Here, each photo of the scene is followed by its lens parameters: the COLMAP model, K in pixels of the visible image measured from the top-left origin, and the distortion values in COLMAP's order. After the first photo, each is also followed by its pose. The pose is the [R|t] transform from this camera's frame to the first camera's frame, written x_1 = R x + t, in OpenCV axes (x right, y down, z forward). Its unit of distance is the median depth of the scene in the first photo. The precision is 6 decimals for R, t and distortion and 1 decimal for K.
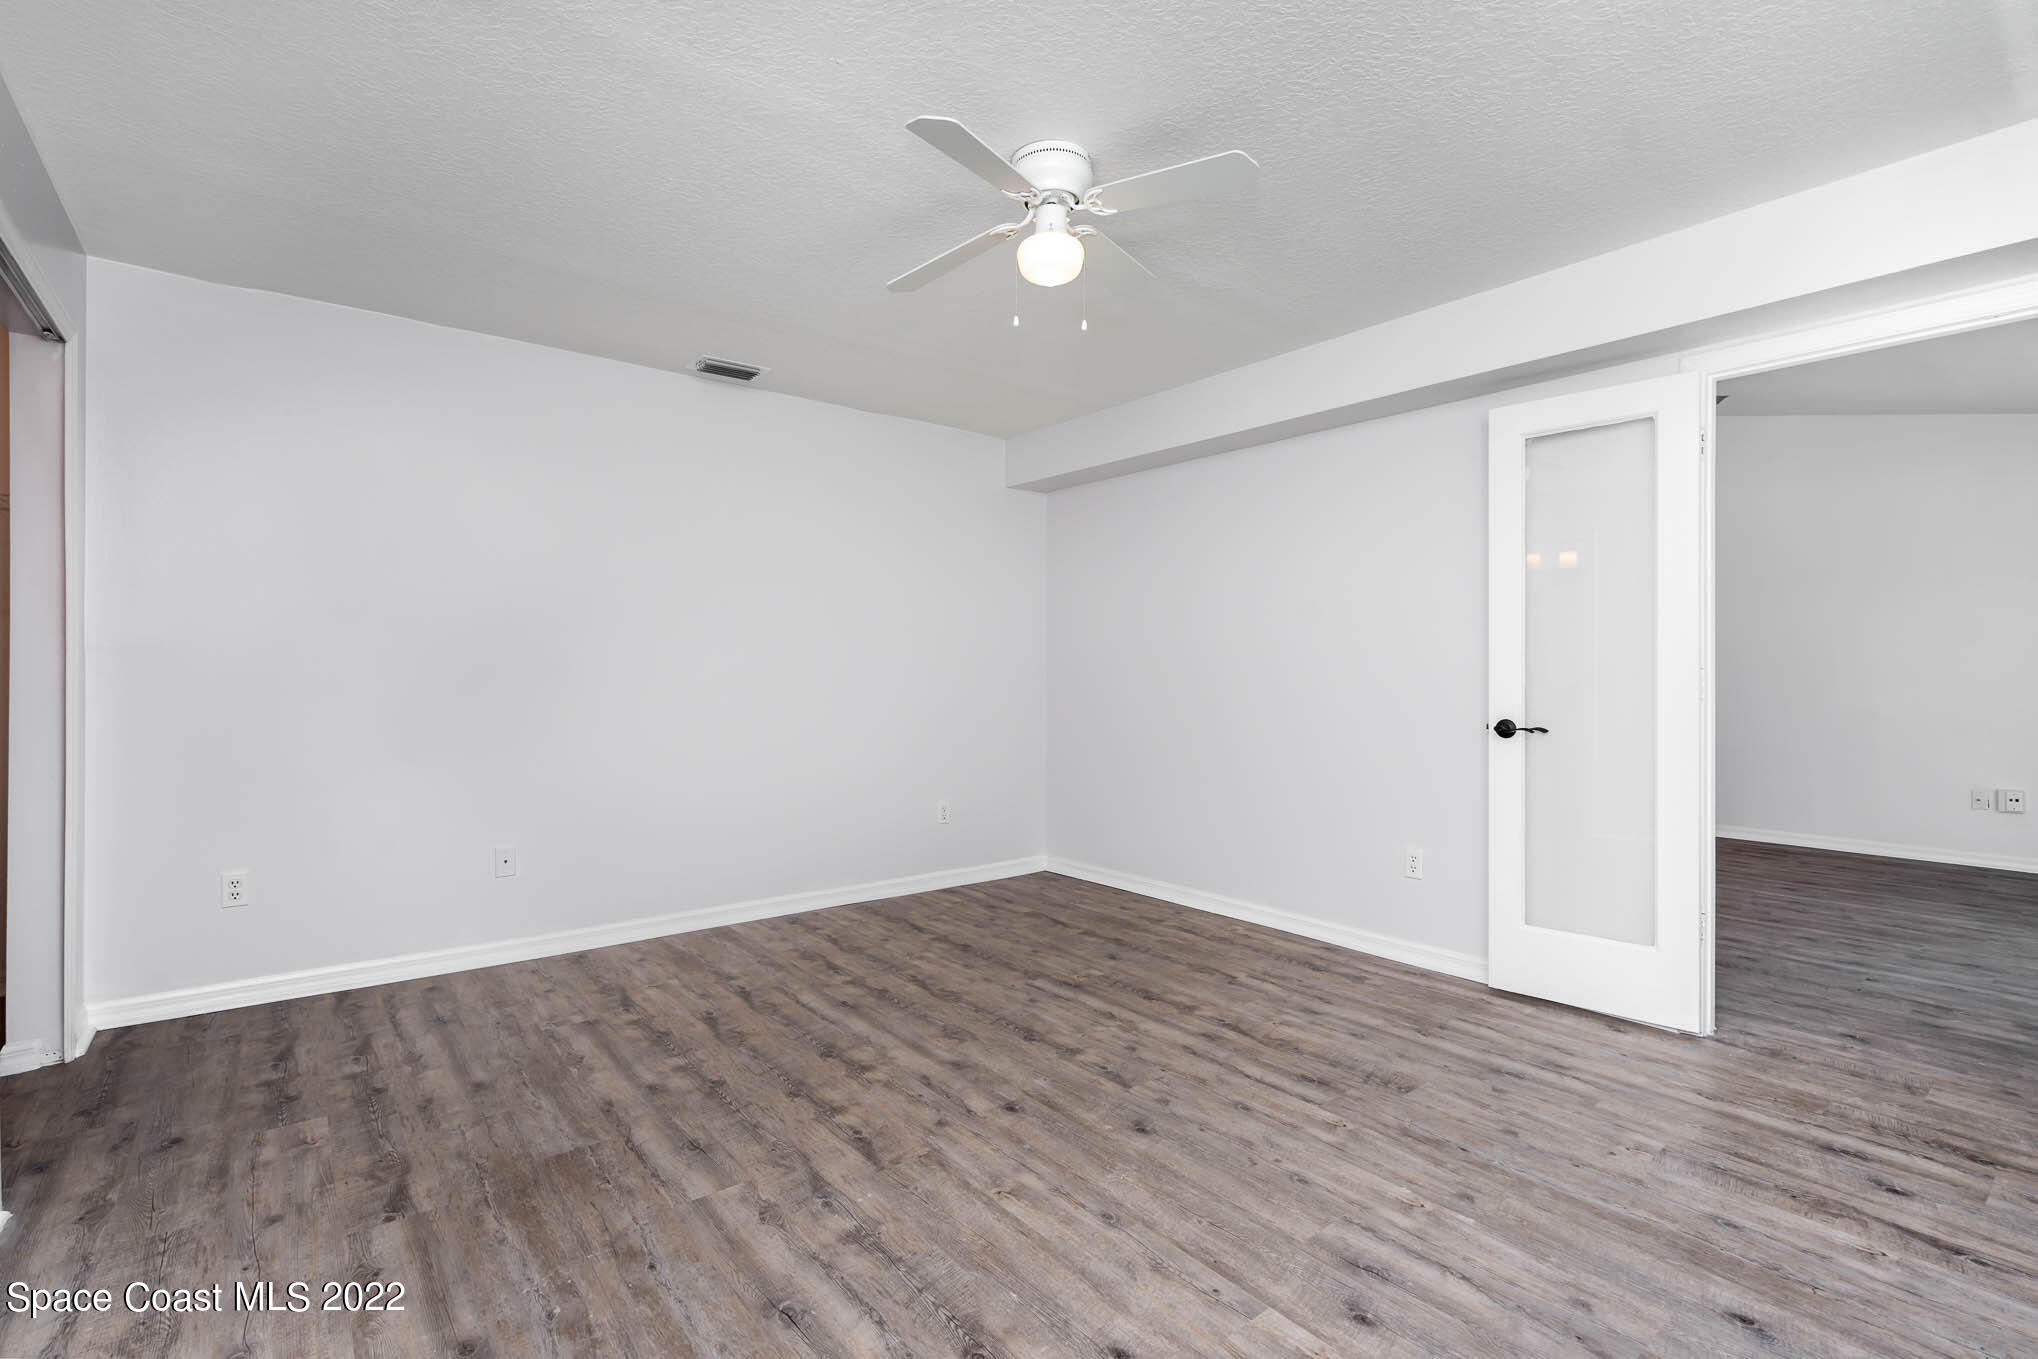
lens RADIAL K [[934.7, 0, 1018.3], [0, 934.7, 667.0], [0, 0, 1]] dist [-0.006321, 0.001285]
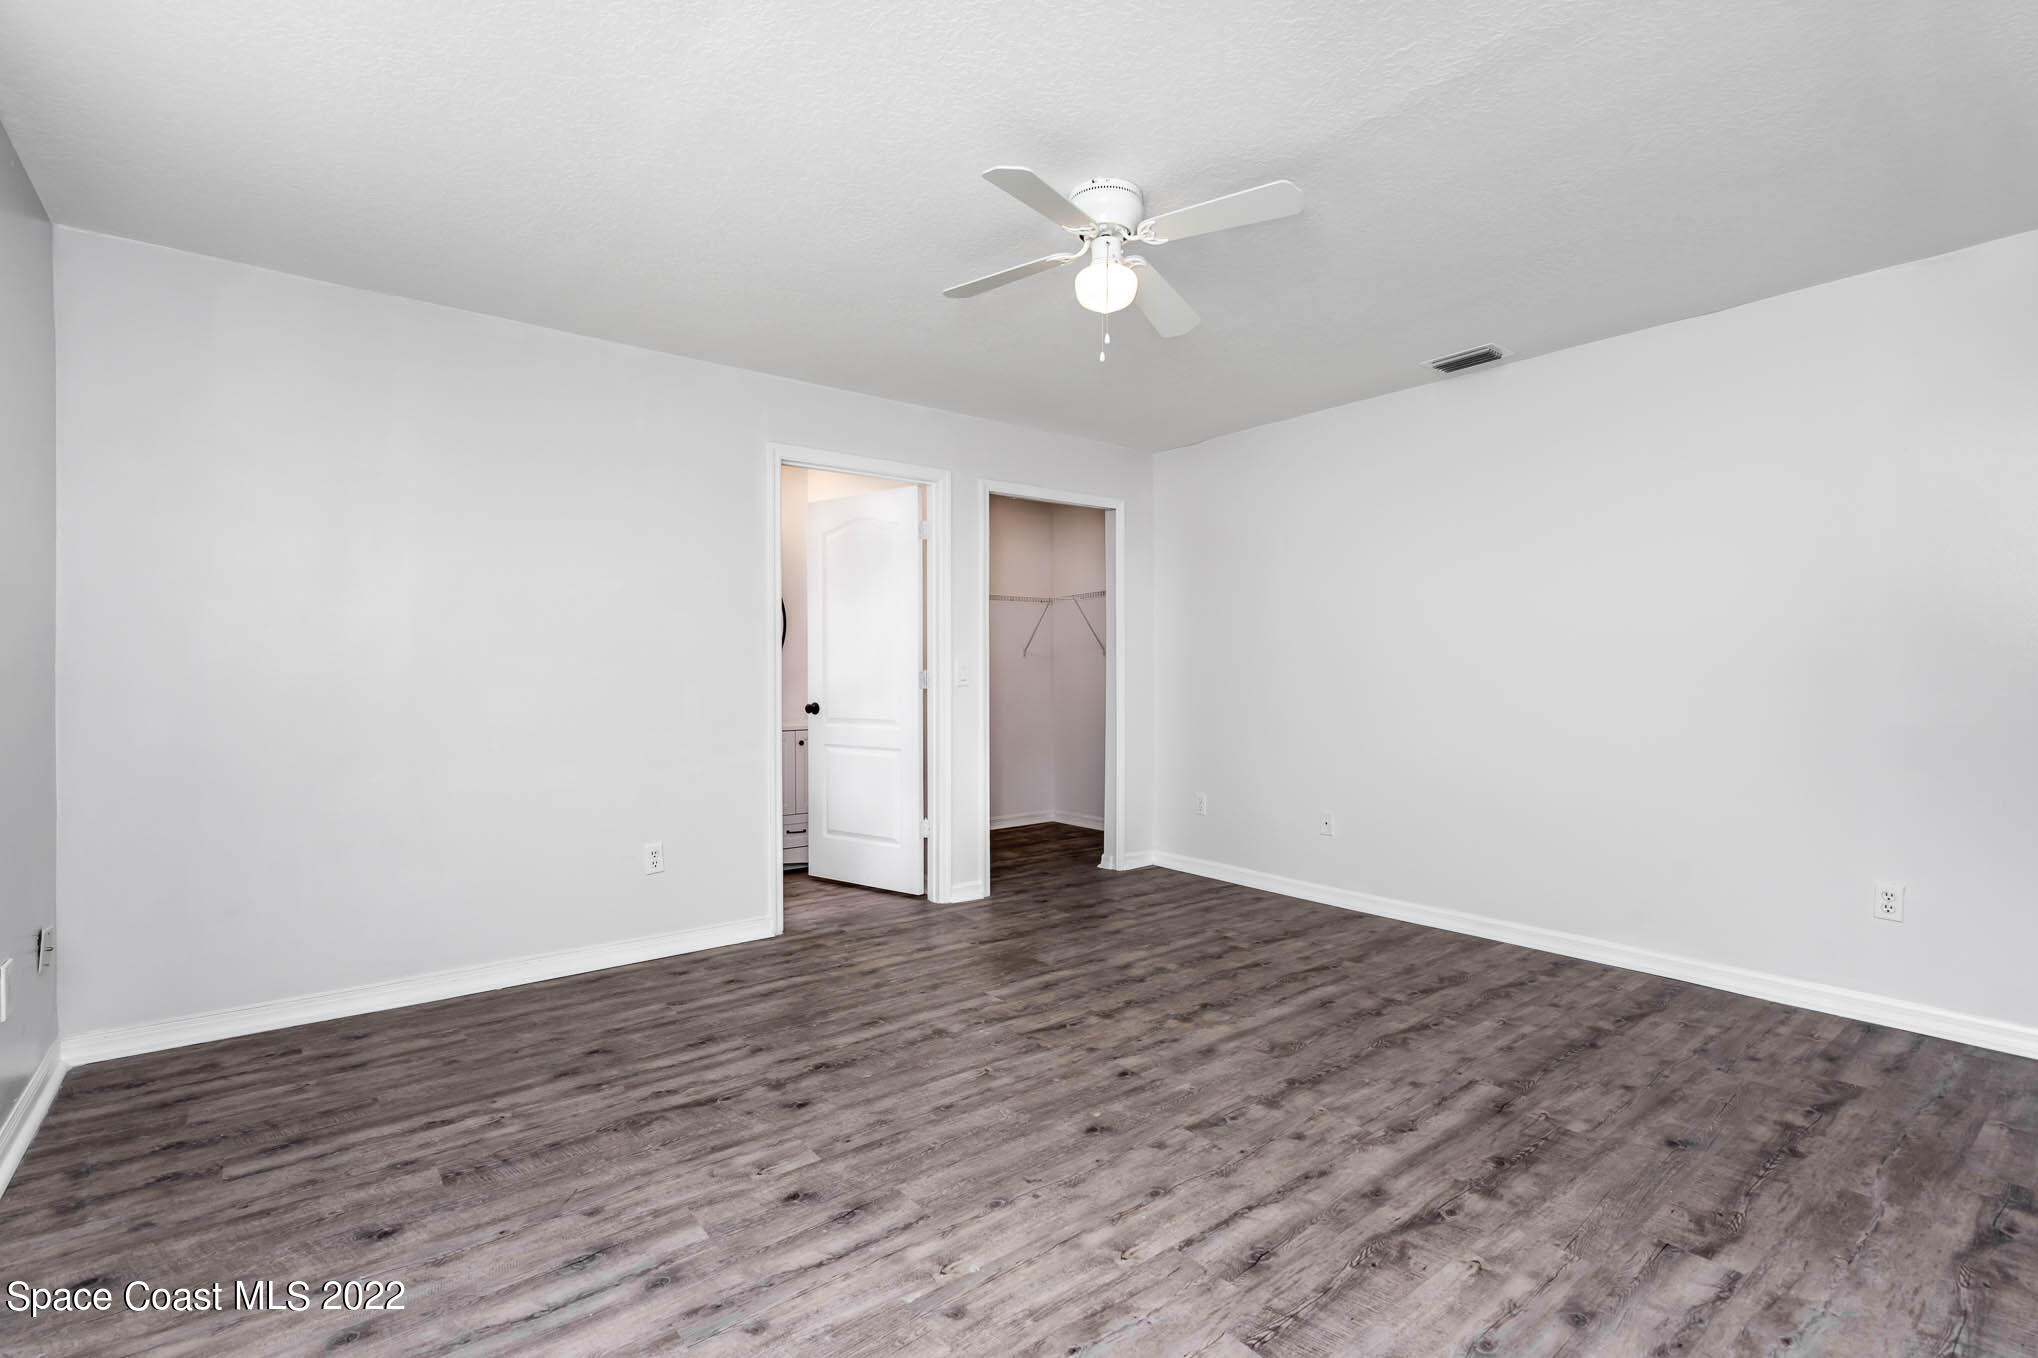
lens RADIAL K [[934.7, 0, 1018.3], [0, 934.7, 666.5], [0, 0, 1]] dist [-0.006321, 0.001285]
pose [[-0.008661, -0.008673, -0.999925, 0.953615], [0.008254, 0.999928, -0.008744, 0.003253], [0.999928, -0.008329, -0.008589, 0.776364]]
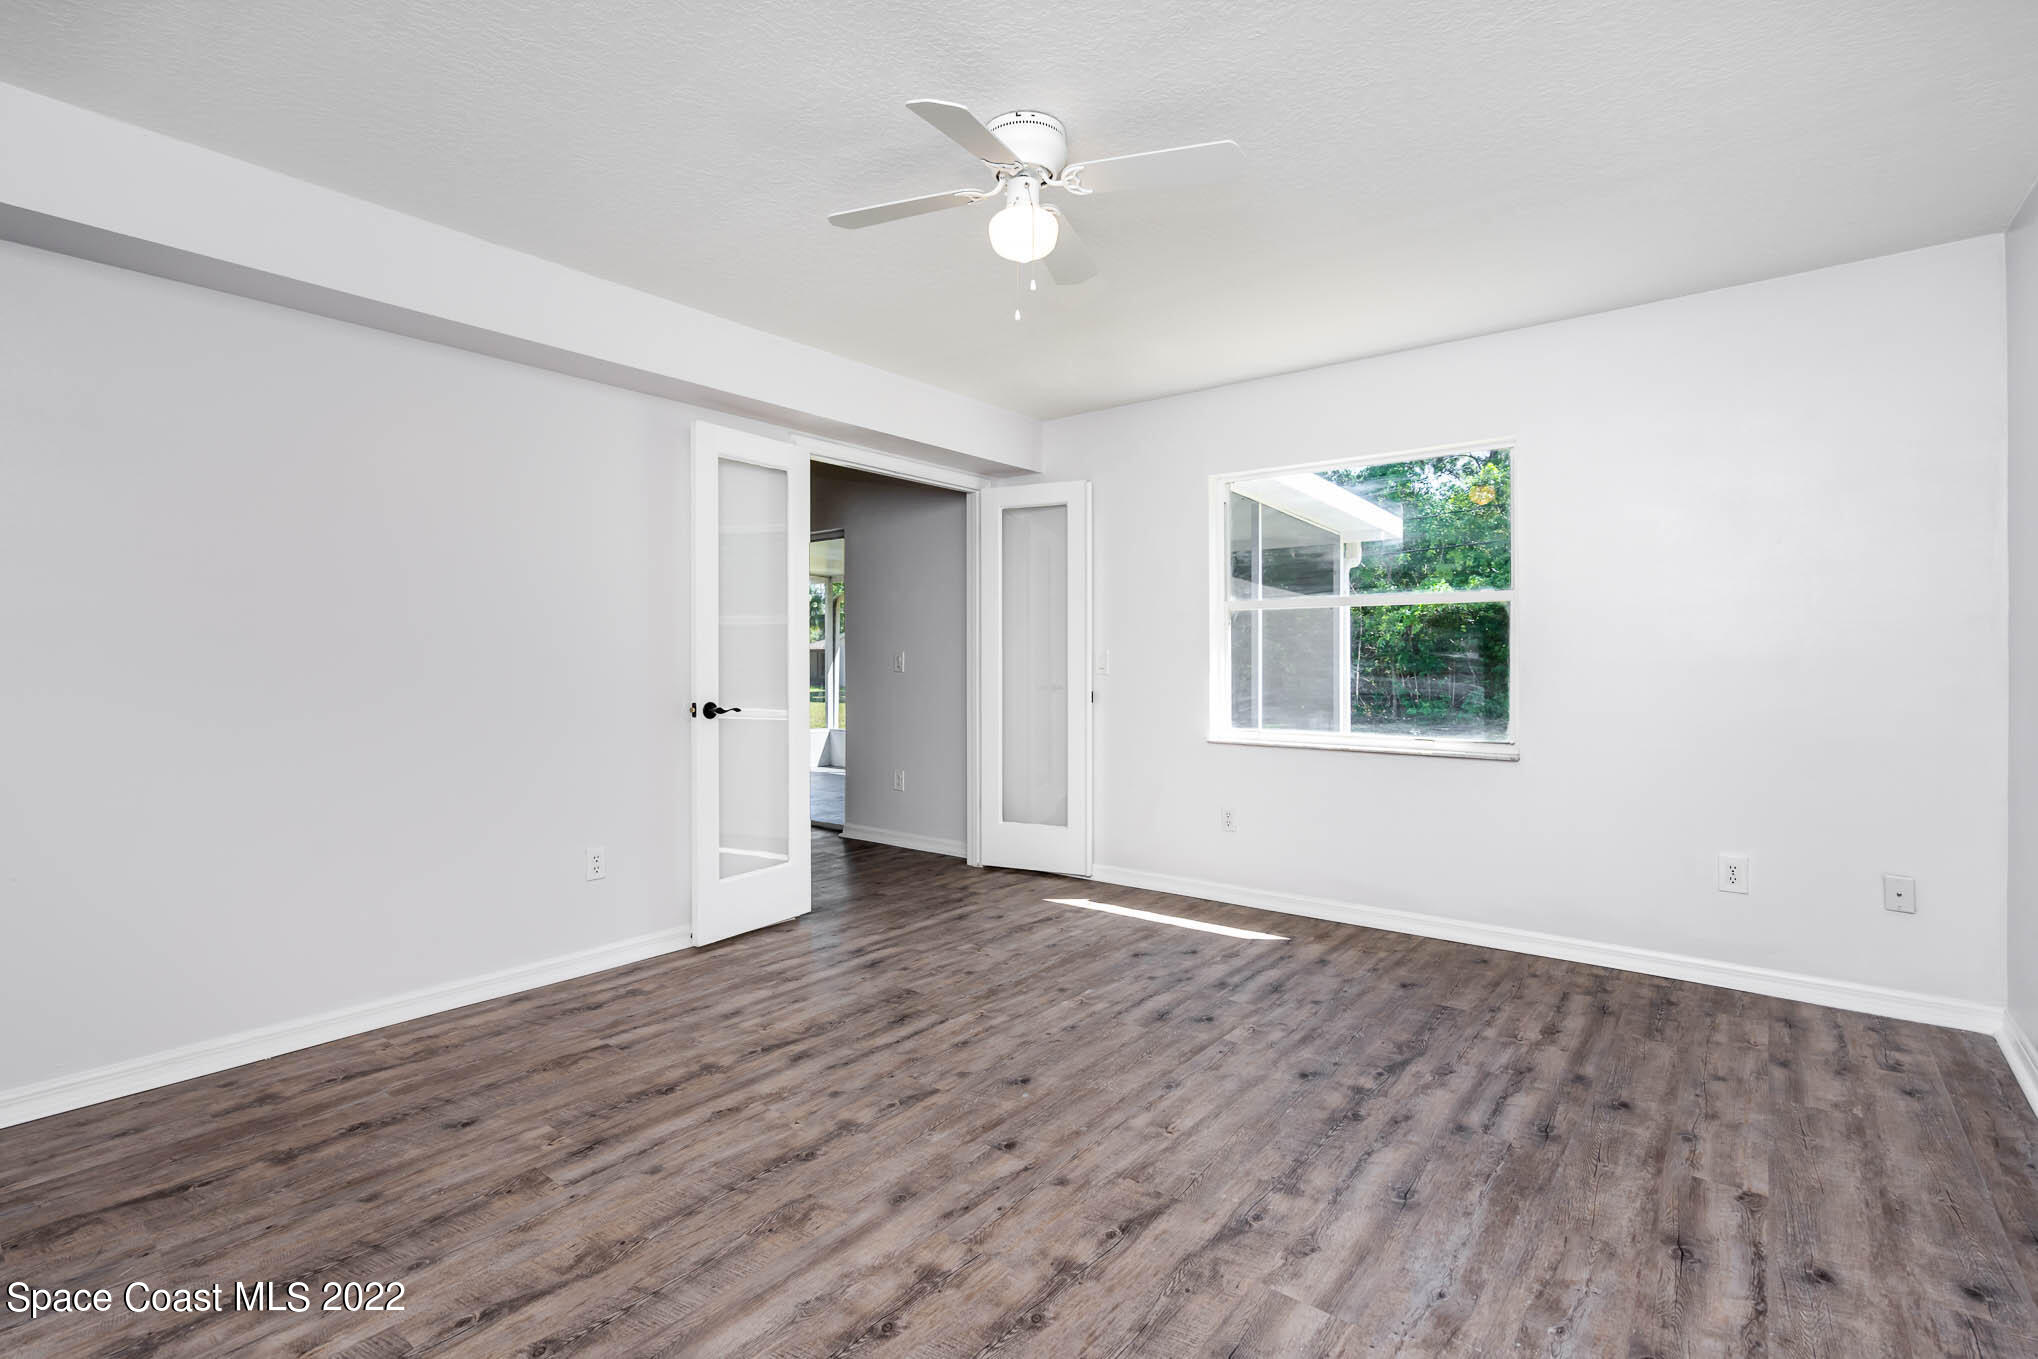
lens RADIAL K [[934.7, 0, 1018.3], [0, 934.7, 667.0], [0, 0, 1]] dist [-0.006321, 0.001285]
pose [[-0.220650, -0.009128, 0.975310, -0.776196], [-0.005548, 0.999952, 0.008103, 0.000552], [-0.975337, -0.003623, -0.220690, 1.041662]]
